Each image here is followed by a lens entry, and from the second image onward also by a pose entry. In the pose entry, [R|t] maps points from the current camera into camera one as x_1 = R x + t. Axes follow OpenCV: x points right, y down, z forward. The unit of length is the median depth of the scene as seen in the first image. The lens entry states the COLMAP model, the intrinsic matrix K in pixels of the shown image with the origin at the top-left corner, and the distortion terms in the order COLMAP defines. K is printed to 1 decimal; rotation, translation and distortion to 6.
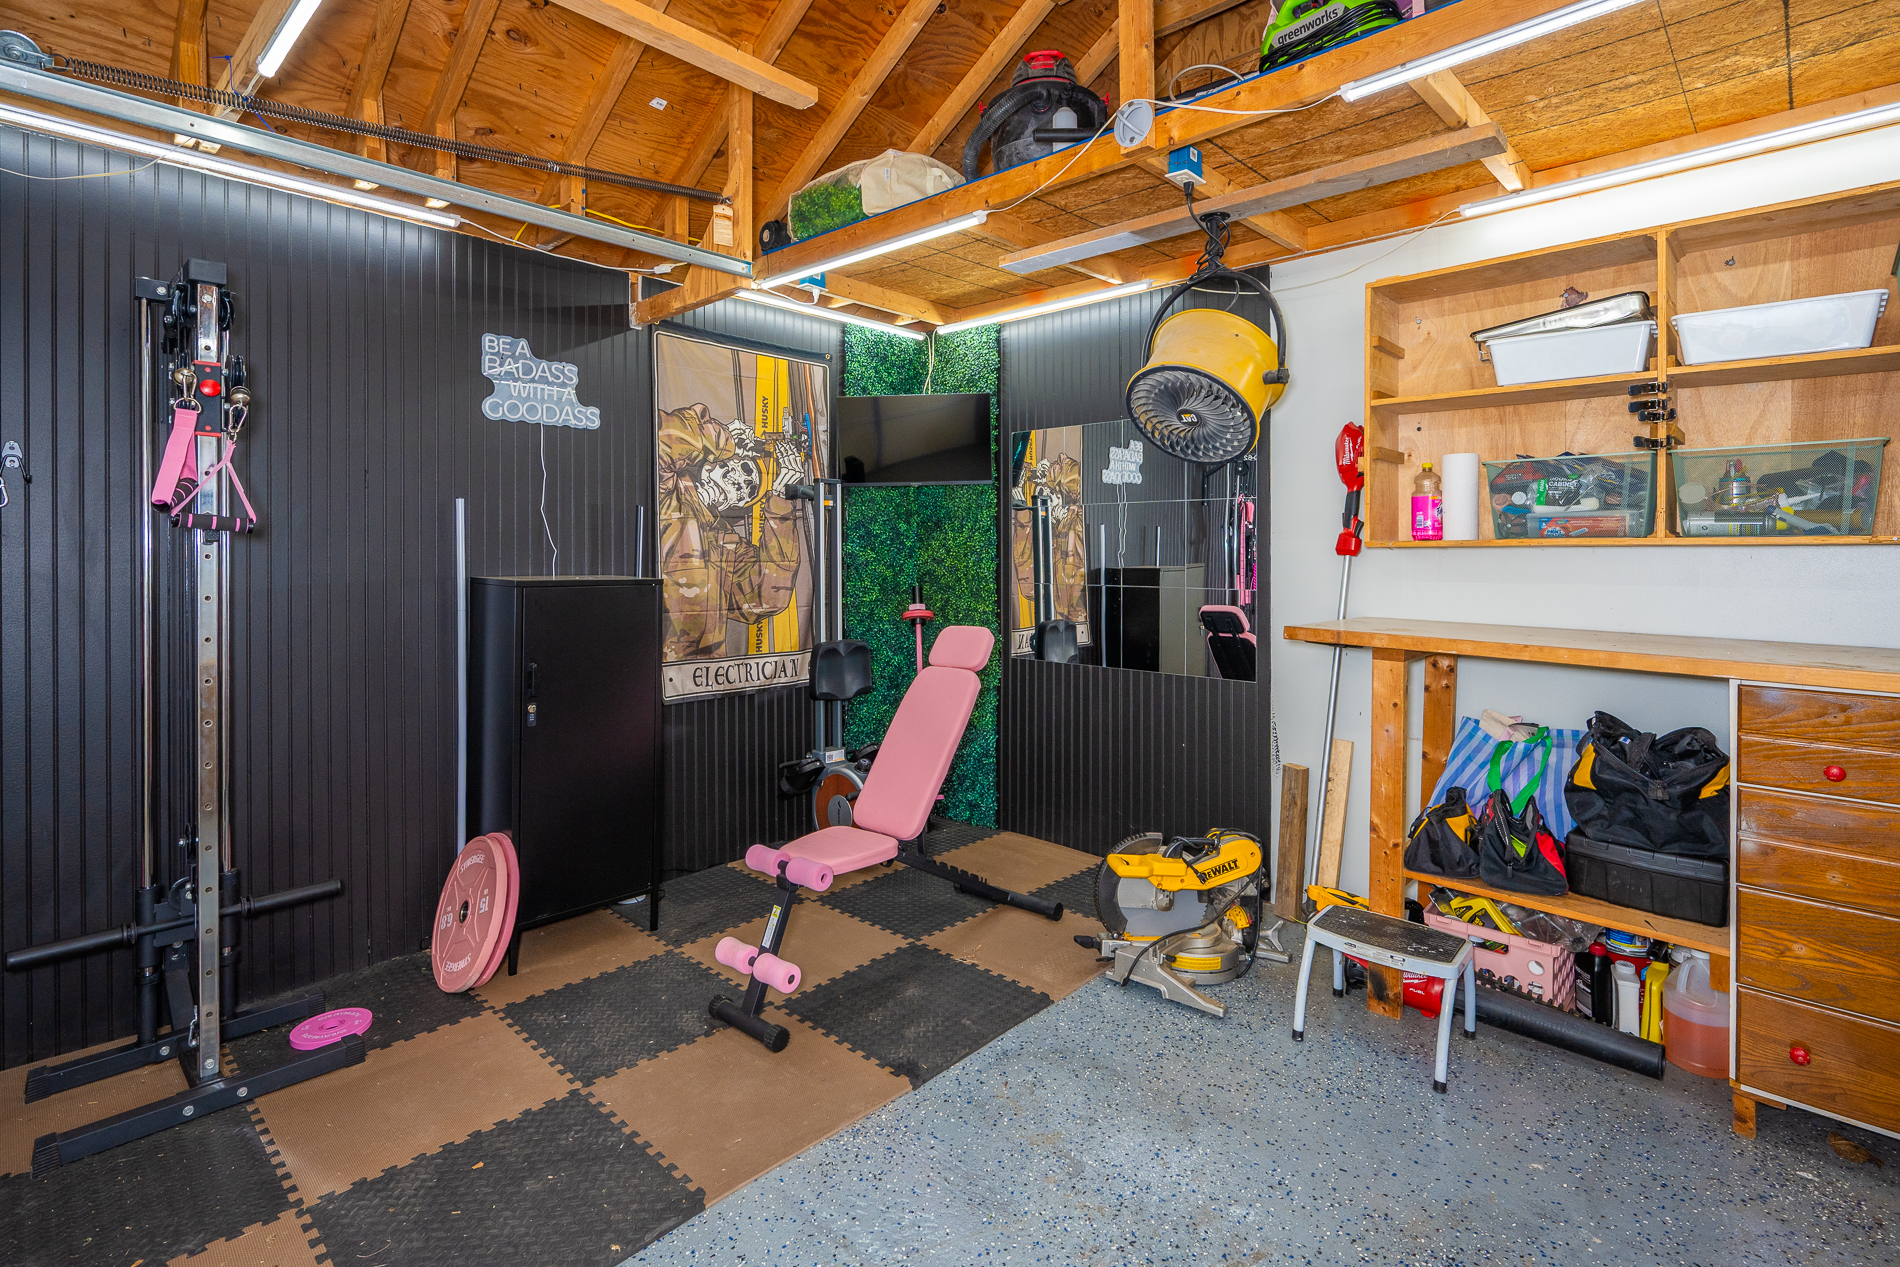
lens RADIAL K [[914.4, 0, 950.4], [0, 914.4, 548.5], [0, 0, 1]] dist [0.001692, 0.000582]
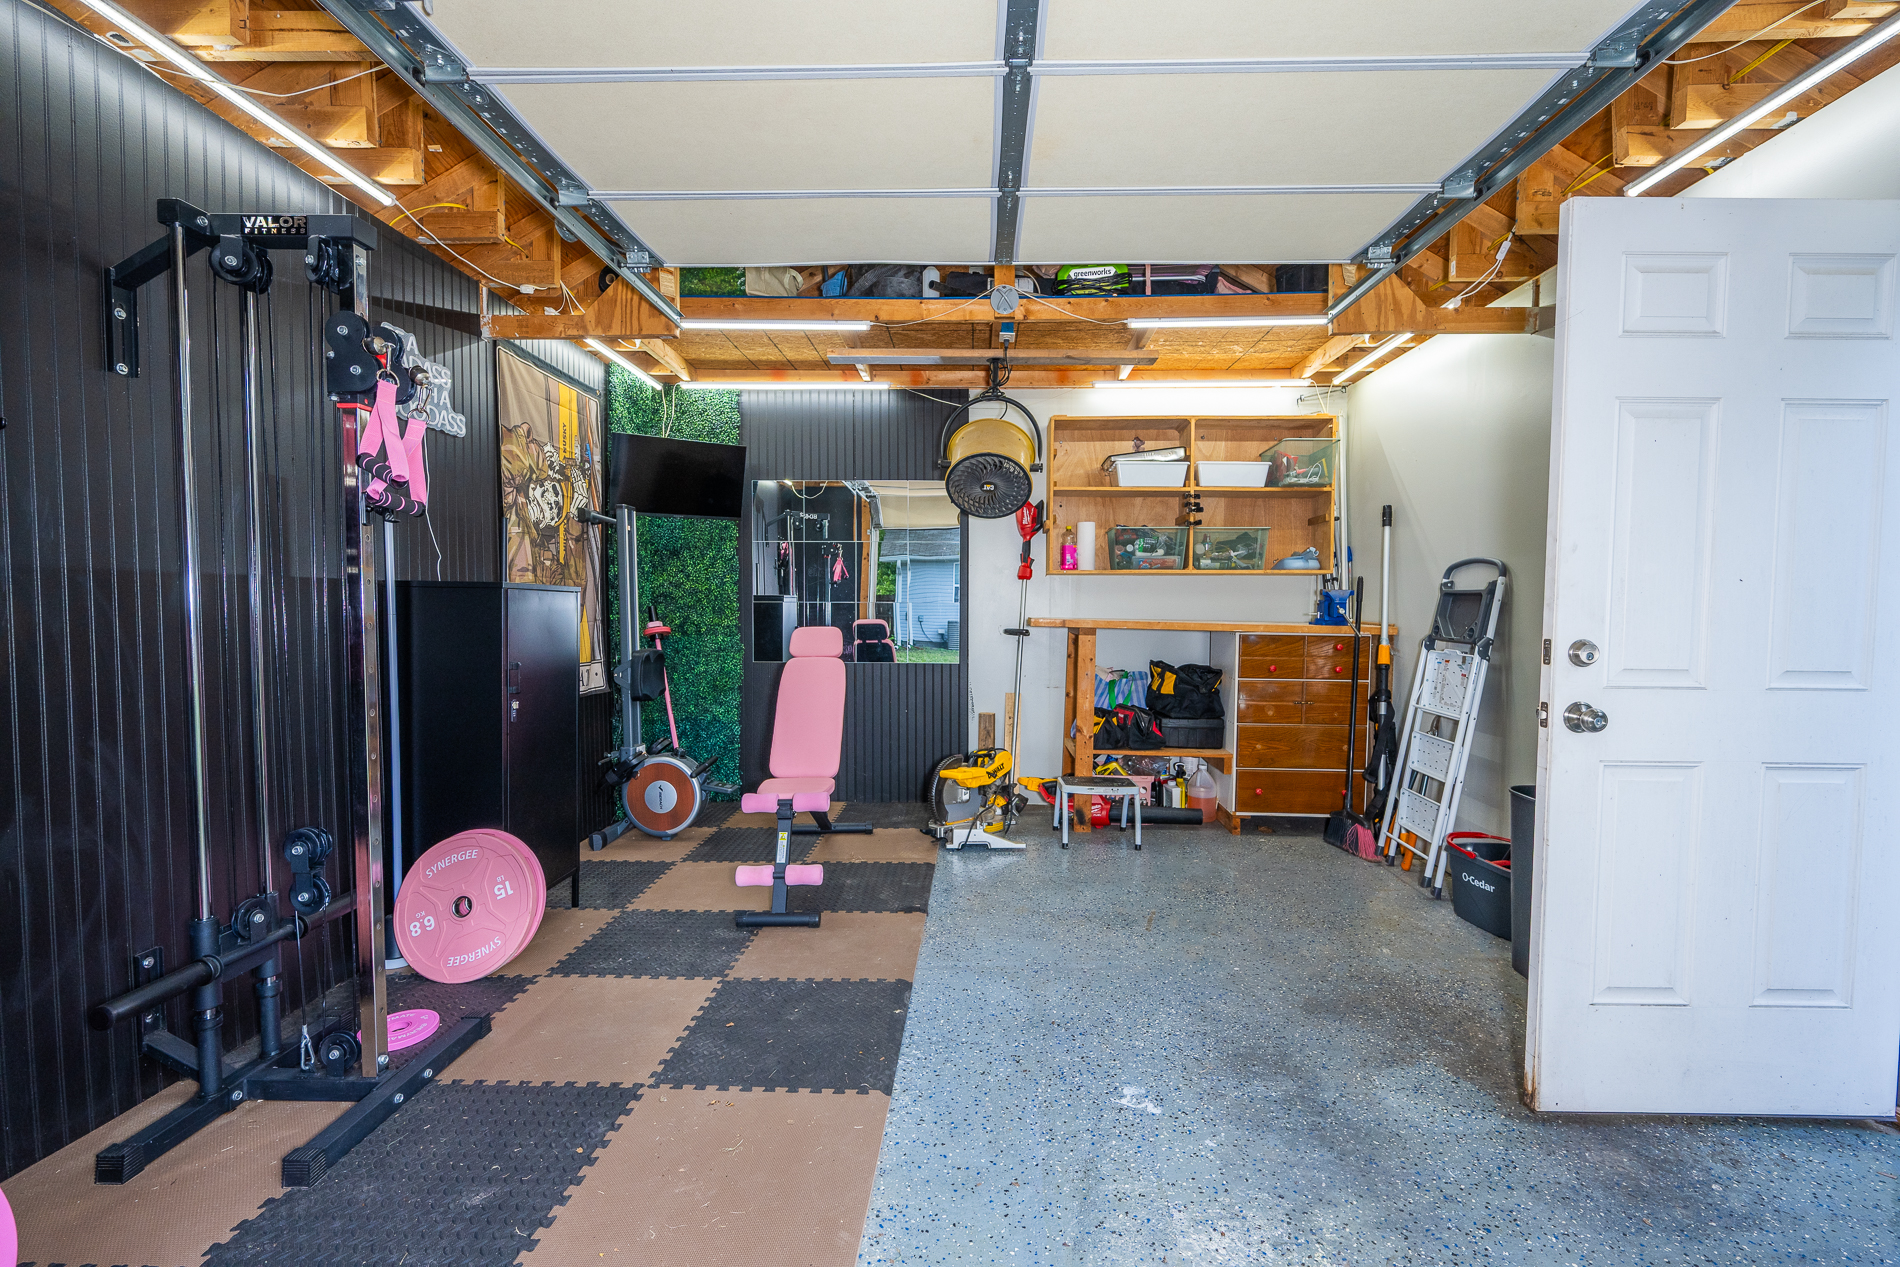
lens RADIAL K [[823.4, 0, 950.0], [0, 823.4, 633.5], [0, 0, 1]] dist [-0.000967, -0.000190]
pose [[0.754748, -0.019271, 0.655731, -0.678732], [-0.007154, 0.999267, 0.037602, 0.052872], [-0.655975, -0.033071, 0.754057, -0.031908]]
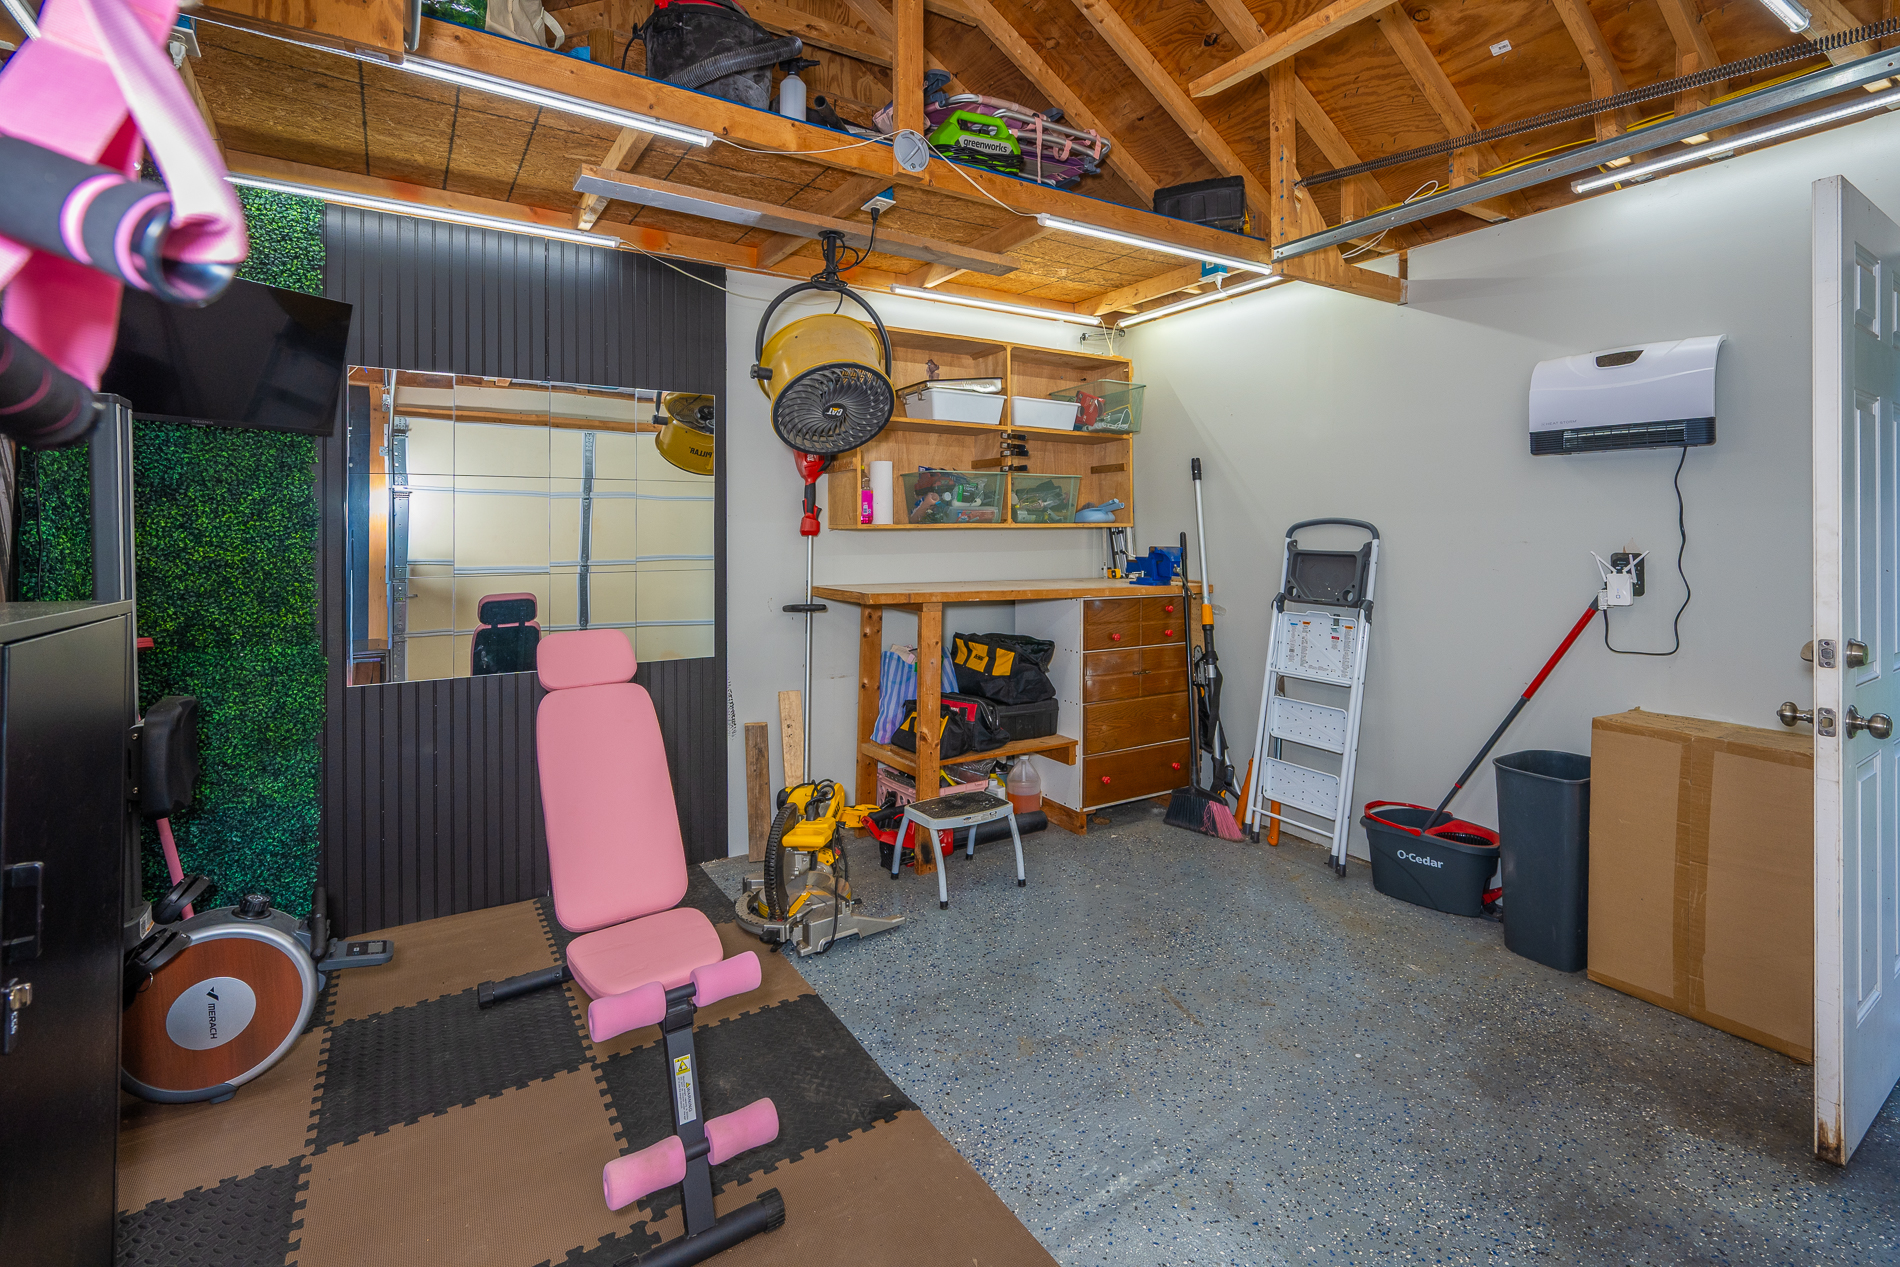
lens RADIAL K [[868.3, 0, 952.1], [0, 868.3, 520.5], [0, 0, 1]] dist [0.006752, -0.000416]
pose [[0.249689, 0.013273, 0.968235, -0.673695], [0.003072, 0.999890, -0.014500, 0.005050], [-0.968321, 0.006595, 0.249620, 0.563291]]
